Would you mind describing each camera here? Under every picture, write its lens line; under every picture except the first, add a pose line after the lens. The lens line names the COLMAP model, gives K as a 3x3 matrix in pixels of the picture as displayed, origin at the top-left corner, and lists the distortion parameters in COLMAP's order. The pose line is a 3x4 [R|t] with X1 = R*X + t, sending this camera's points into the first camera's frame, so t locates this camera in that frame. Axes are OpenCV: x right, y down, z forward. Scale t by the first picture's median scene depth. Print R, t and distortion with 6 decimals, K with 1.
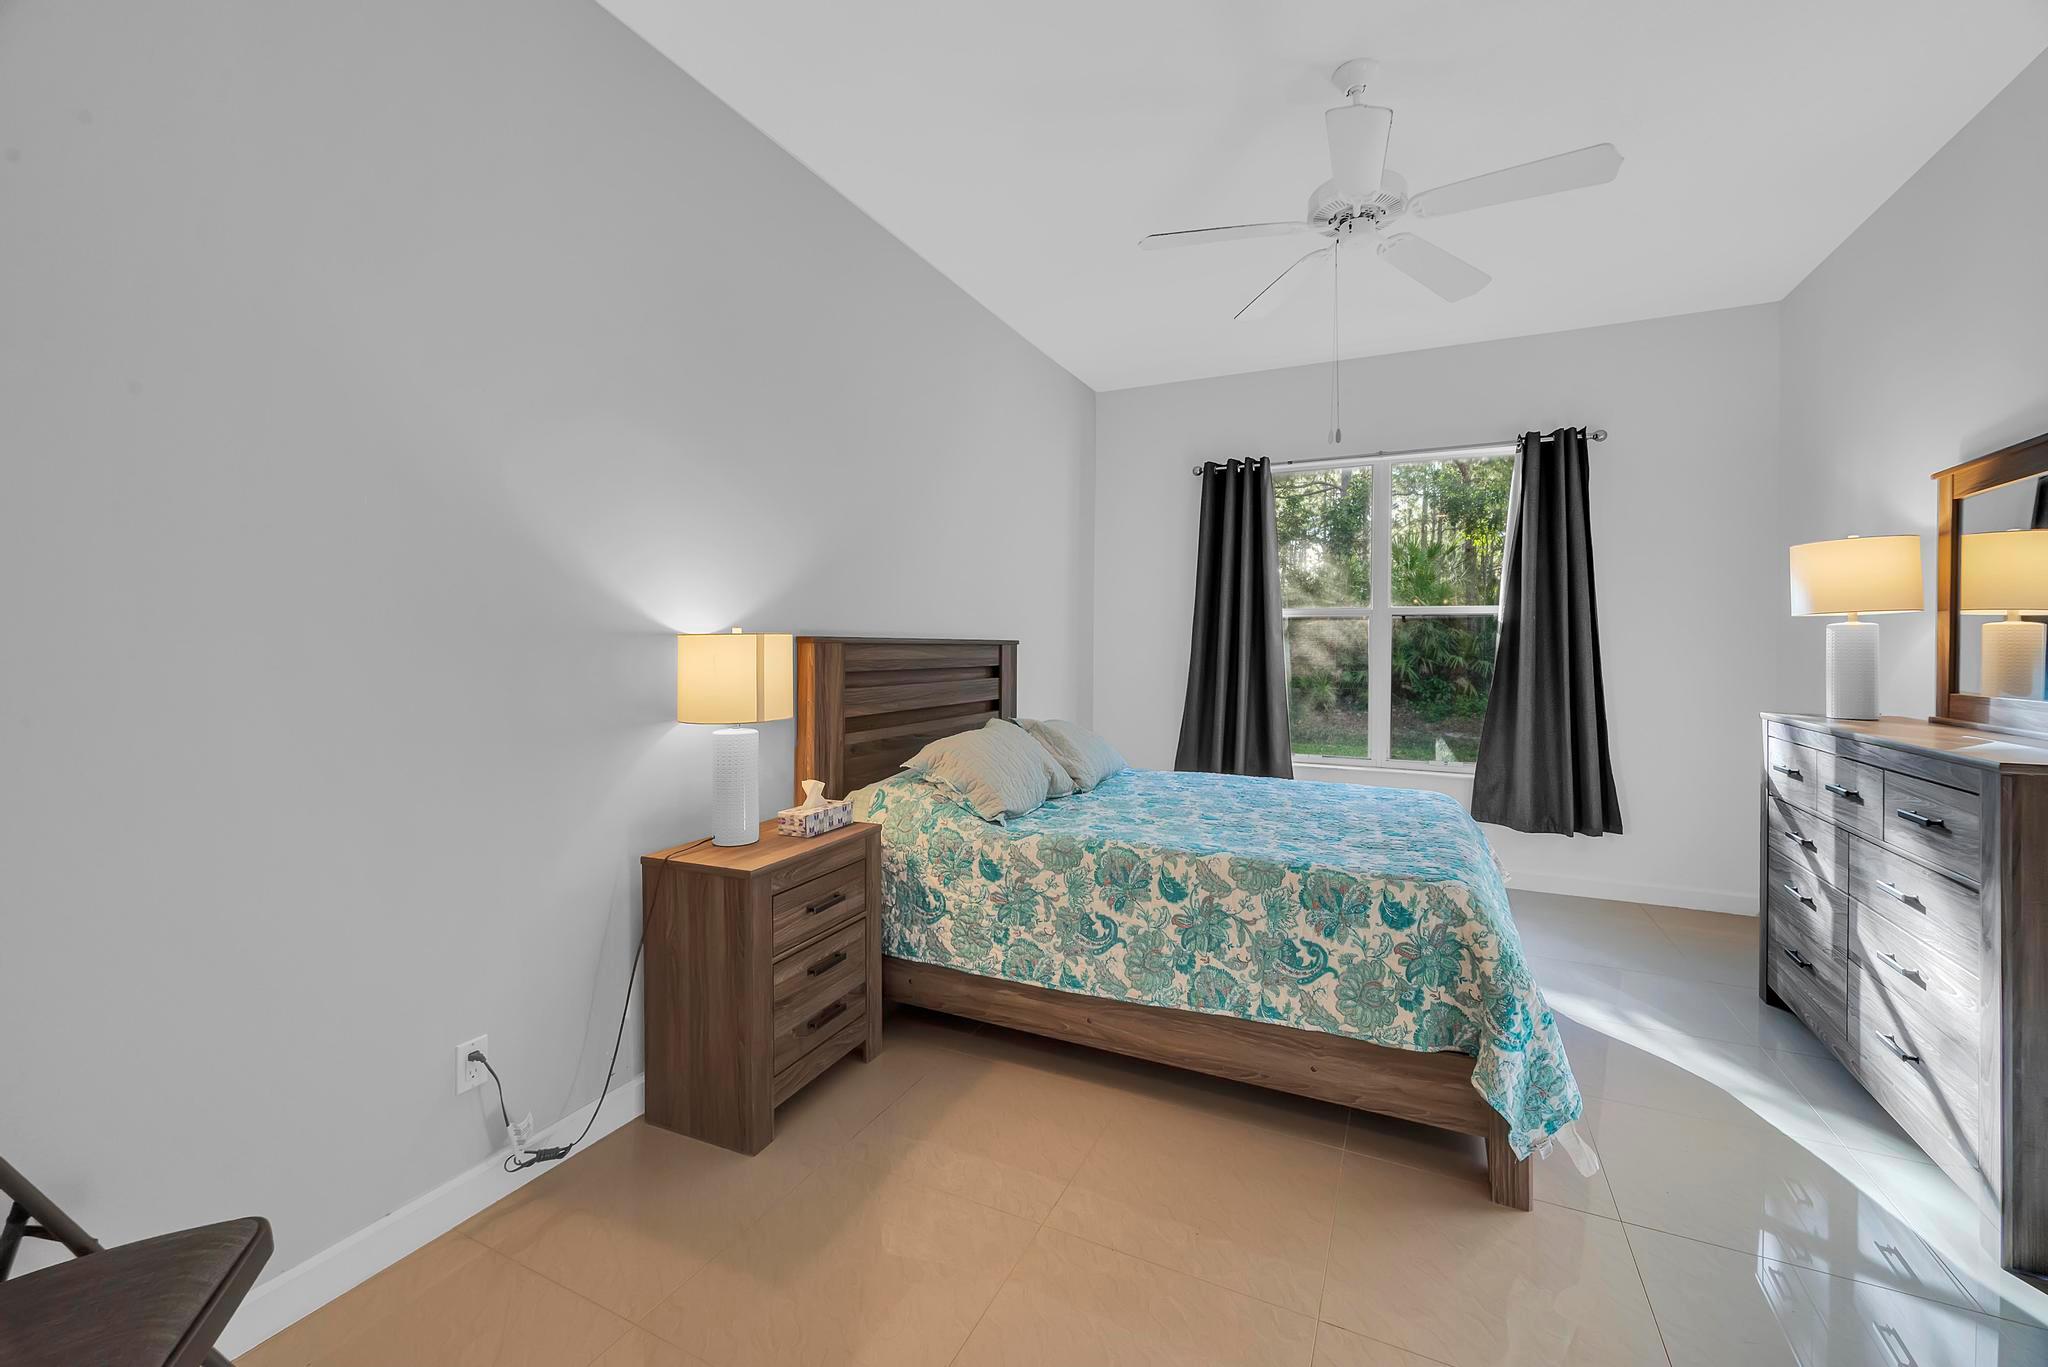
lens RADIAL K [[807.6, 0, 1019.7], [0, 807.6, 661.1], [0, 0, 1]] dist [0.000457, -0.000063]
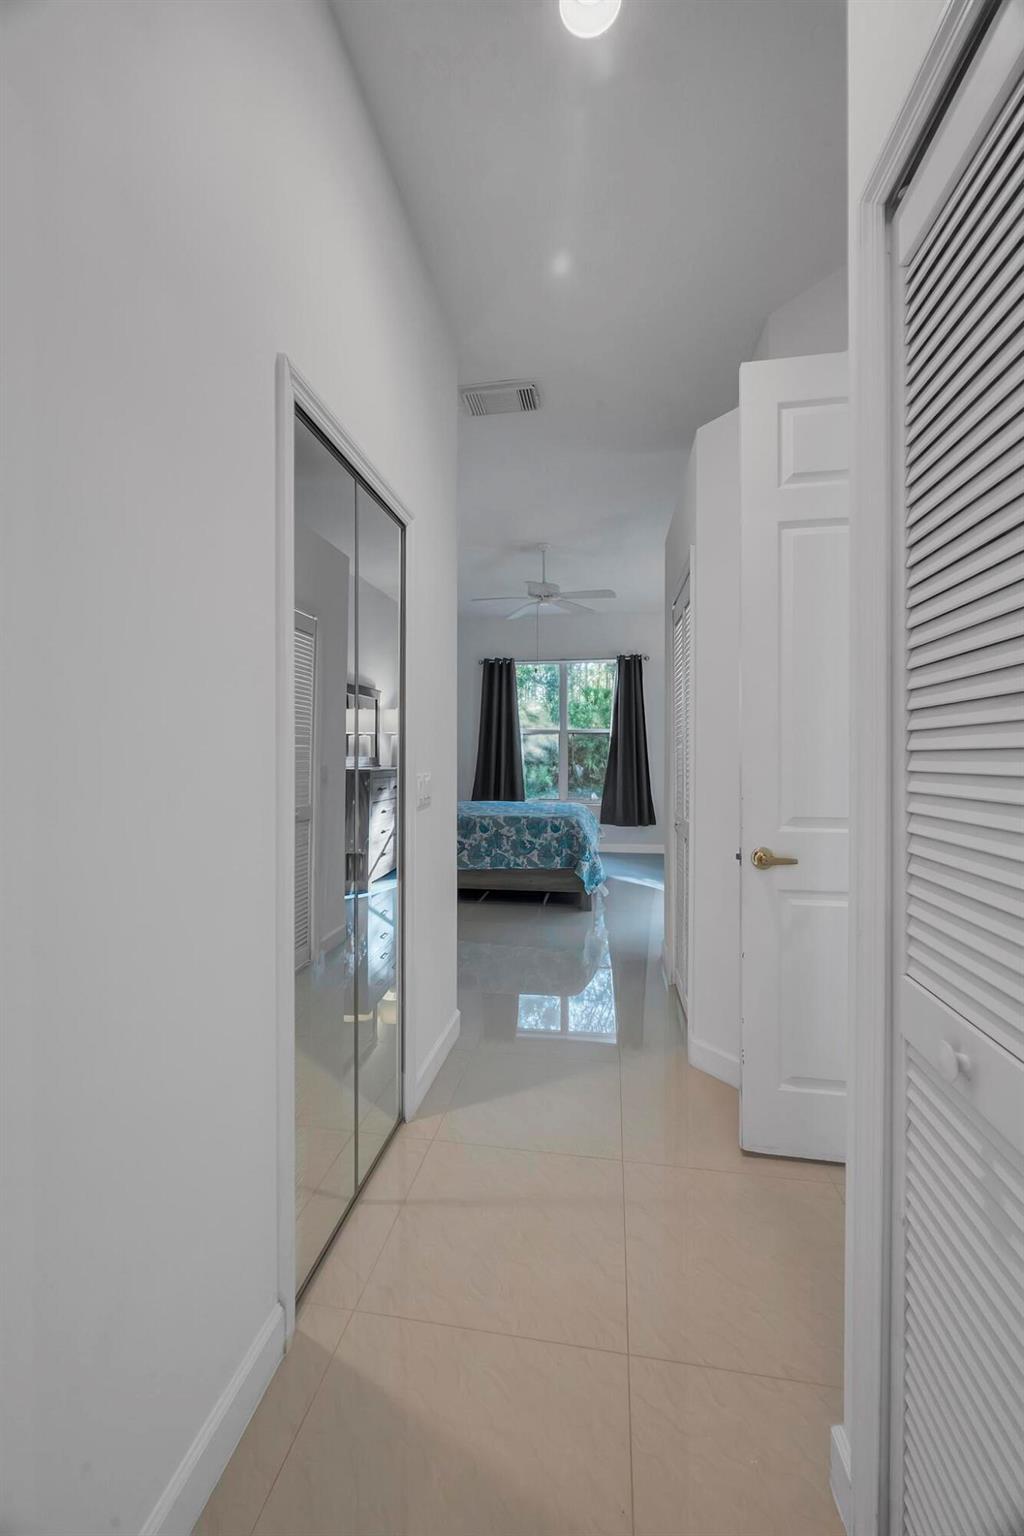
lens RADIAL K [[605.7, 0, 510.5], [0, 605.7, 762.3], [0, 0, 1]] dist [0.000457, -0.000063]
pose [[0.956314, -0.005422, 0.292290, -0.358365], [0.006886, 0.999968, -0.003980, 0.060243], [-0.292259, 0.005818, 0.956321, -1.113258]]
